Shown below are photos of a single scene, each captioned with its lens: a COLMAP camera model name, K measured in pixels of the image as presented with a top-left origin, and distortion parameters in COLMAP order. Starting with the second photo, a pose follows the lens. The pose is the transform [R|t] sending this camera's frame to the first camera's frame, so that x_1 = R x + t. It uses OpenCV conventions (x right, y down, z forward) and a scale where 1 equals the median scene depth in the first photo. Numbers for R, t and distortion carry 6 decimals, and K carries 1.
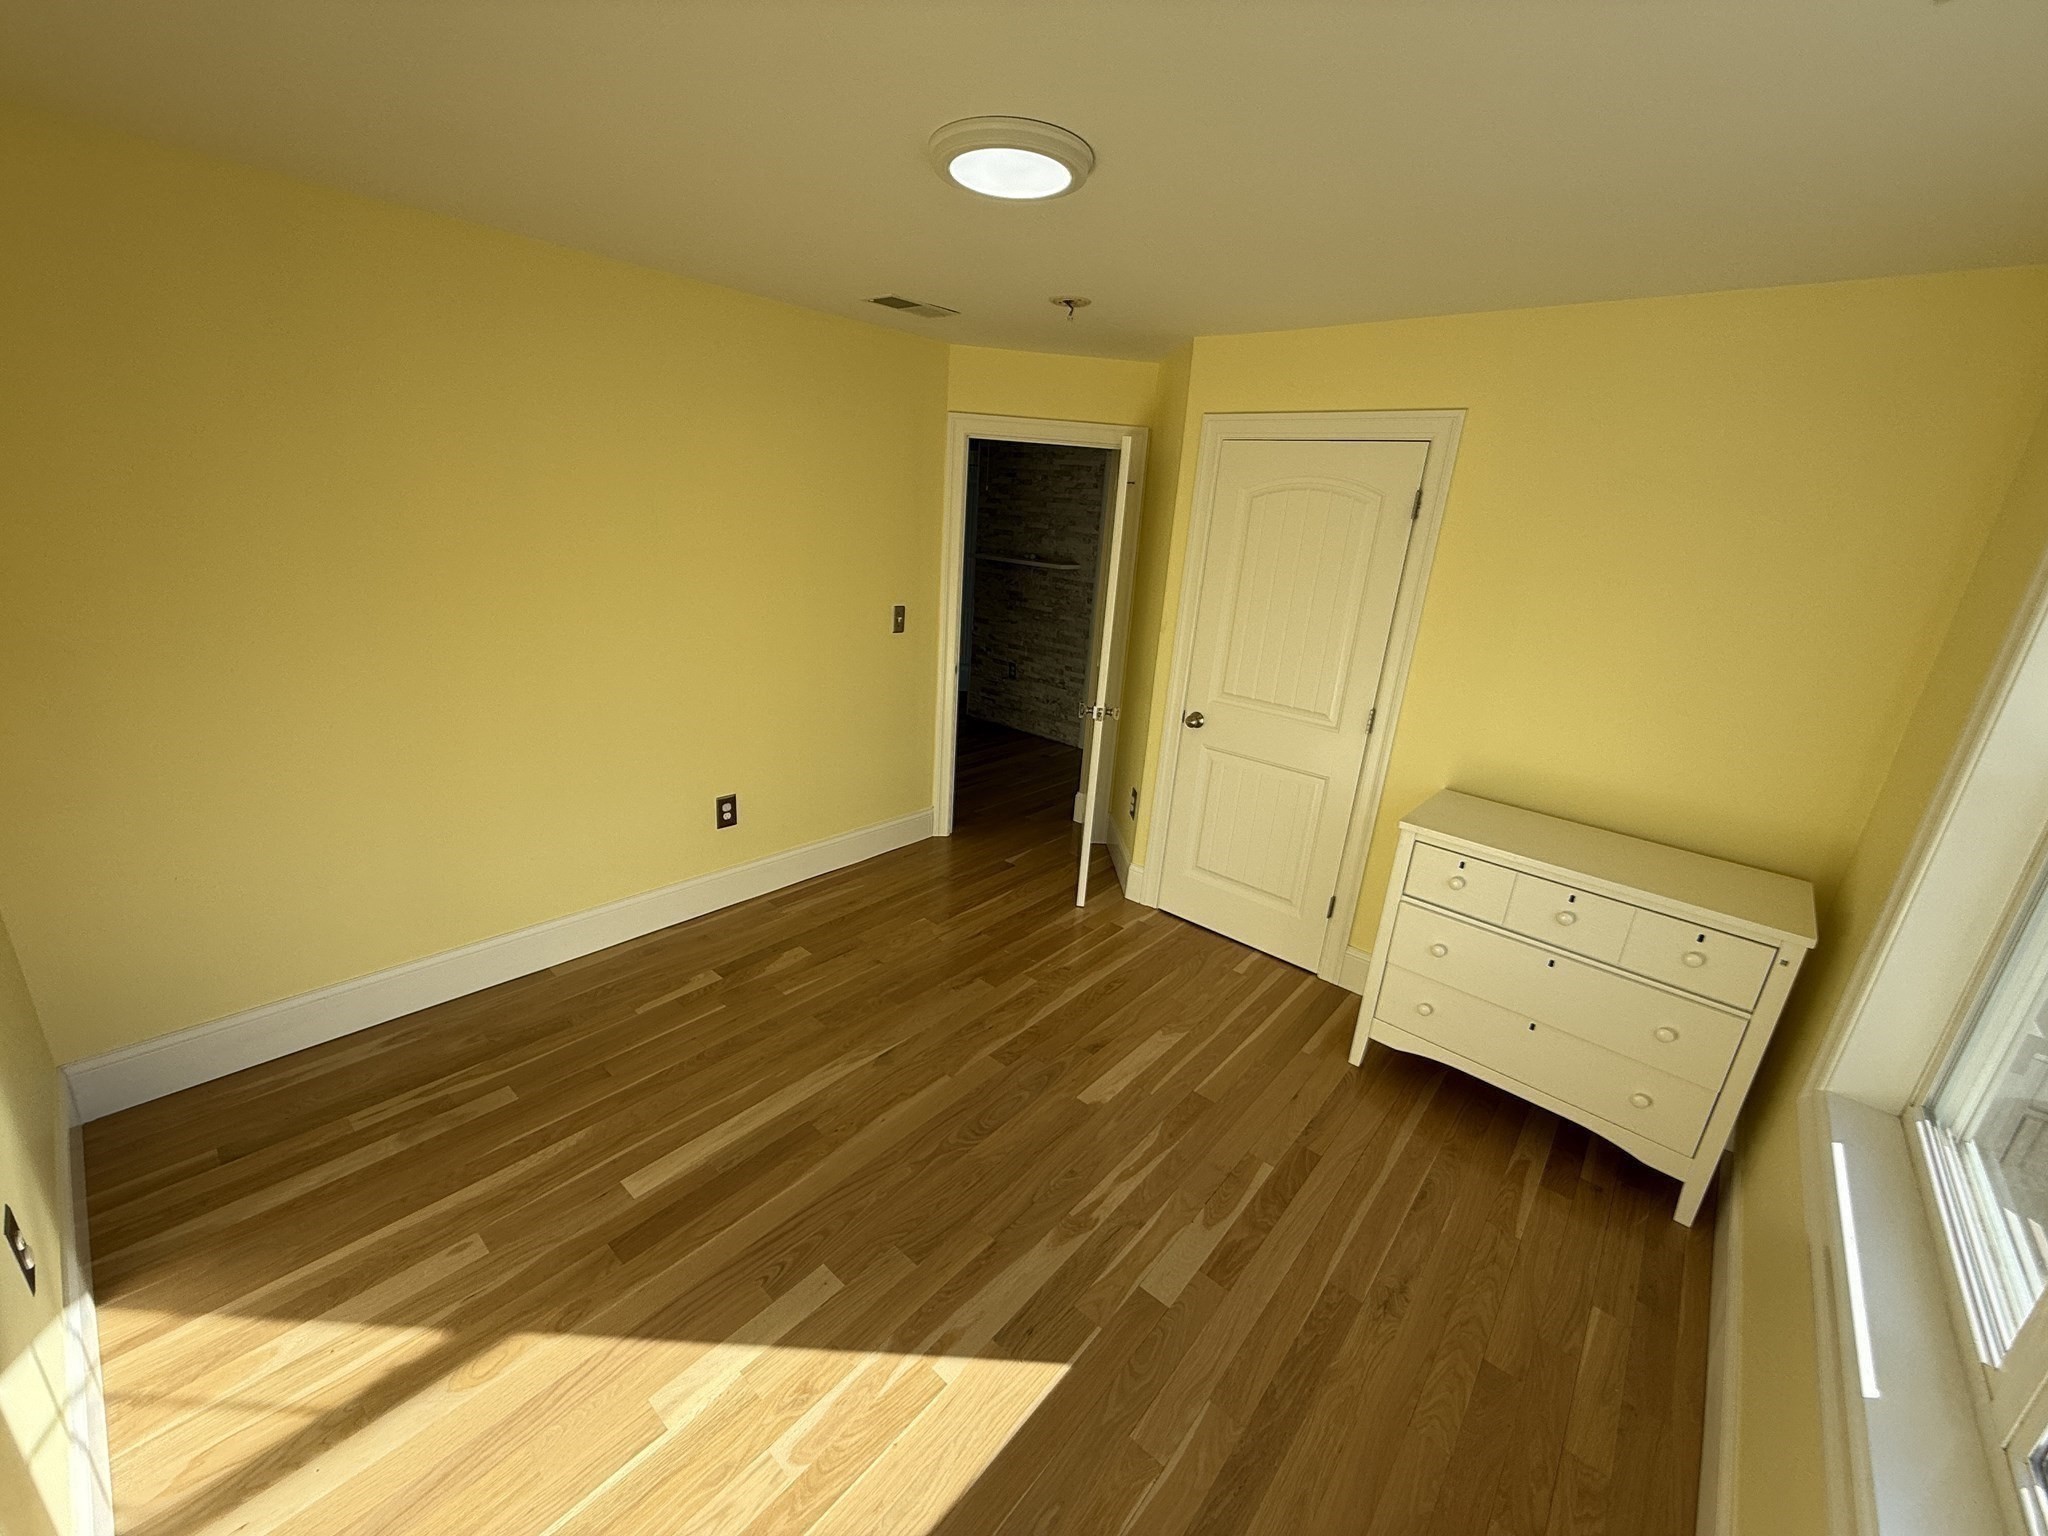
lens RADIAL K [[819.0, 0, 1014.6], [0, 819.0, 773.7], [0, 0, 1]] dist [-0.001829, 0.000309]
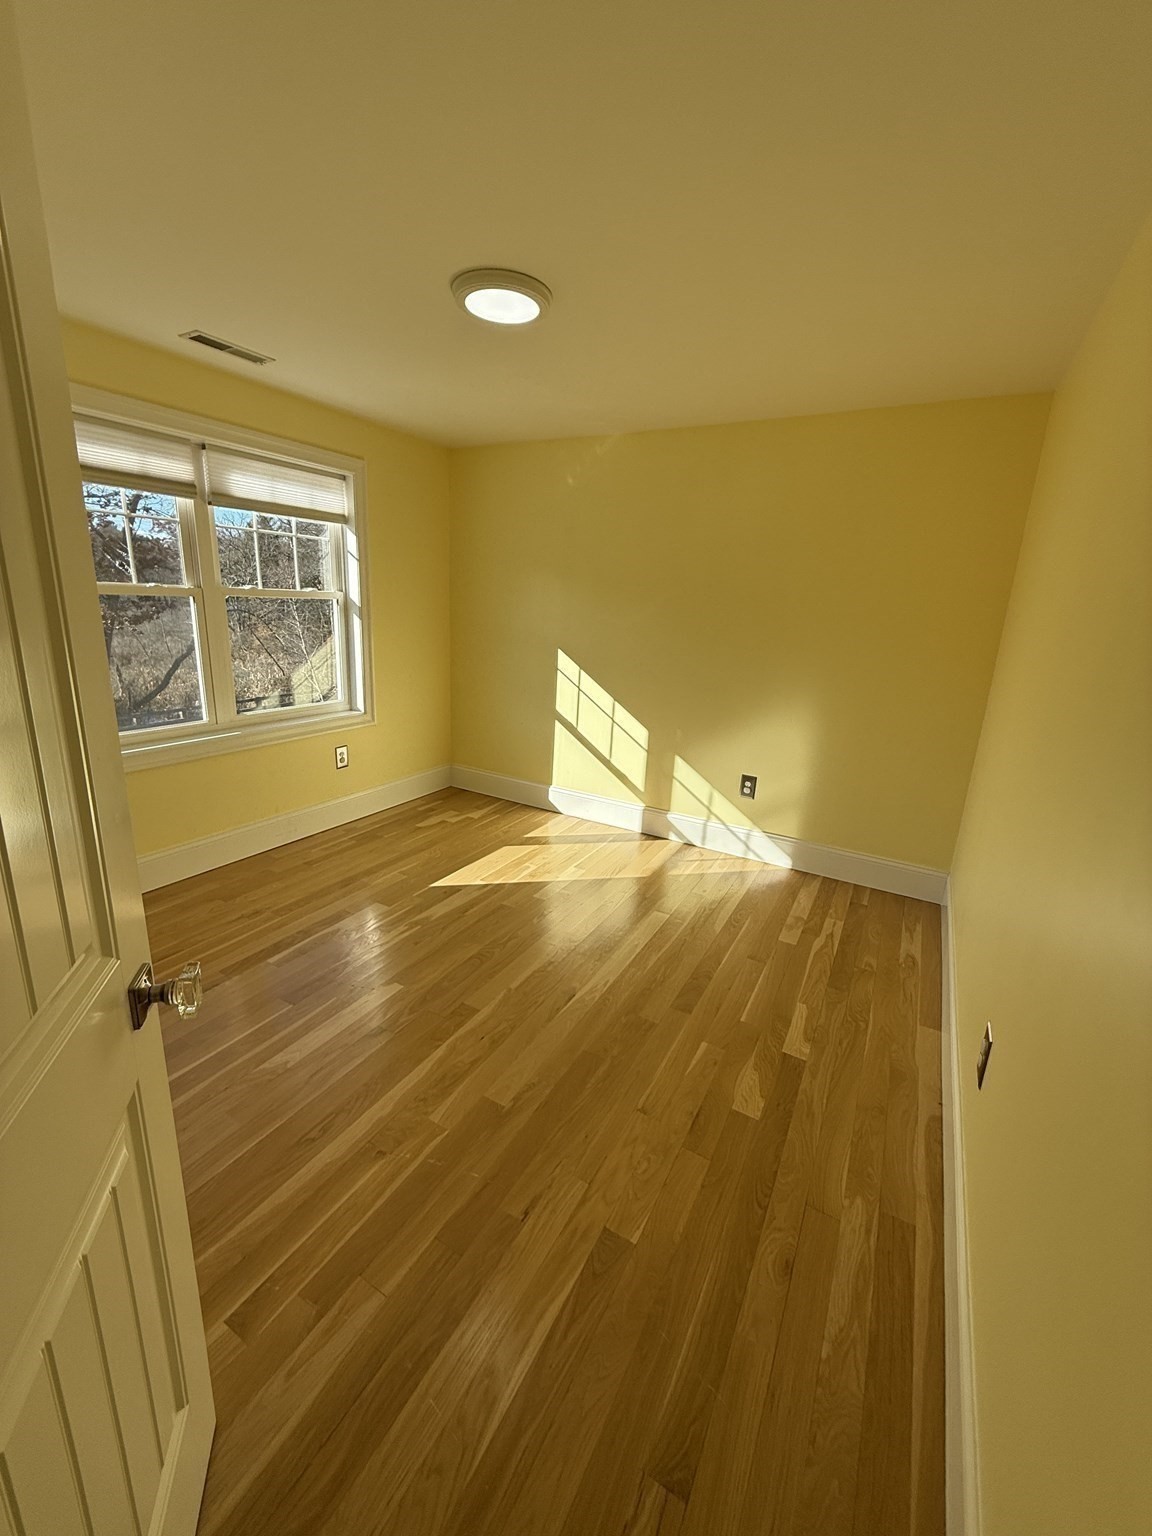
lens RADIAL K [[614.3, 0, 576.0], [0, 614.3, 768.0], [0, 0, 1]] dist [-0.001829, 0.000309]
pose [[-0.972587, -0.053617, -0.226274, 0.049641], [-0.169591, 0.829307, 0.532437, -0.403777], [0.159103, 0.556215, -0.815666, 1.587811]]
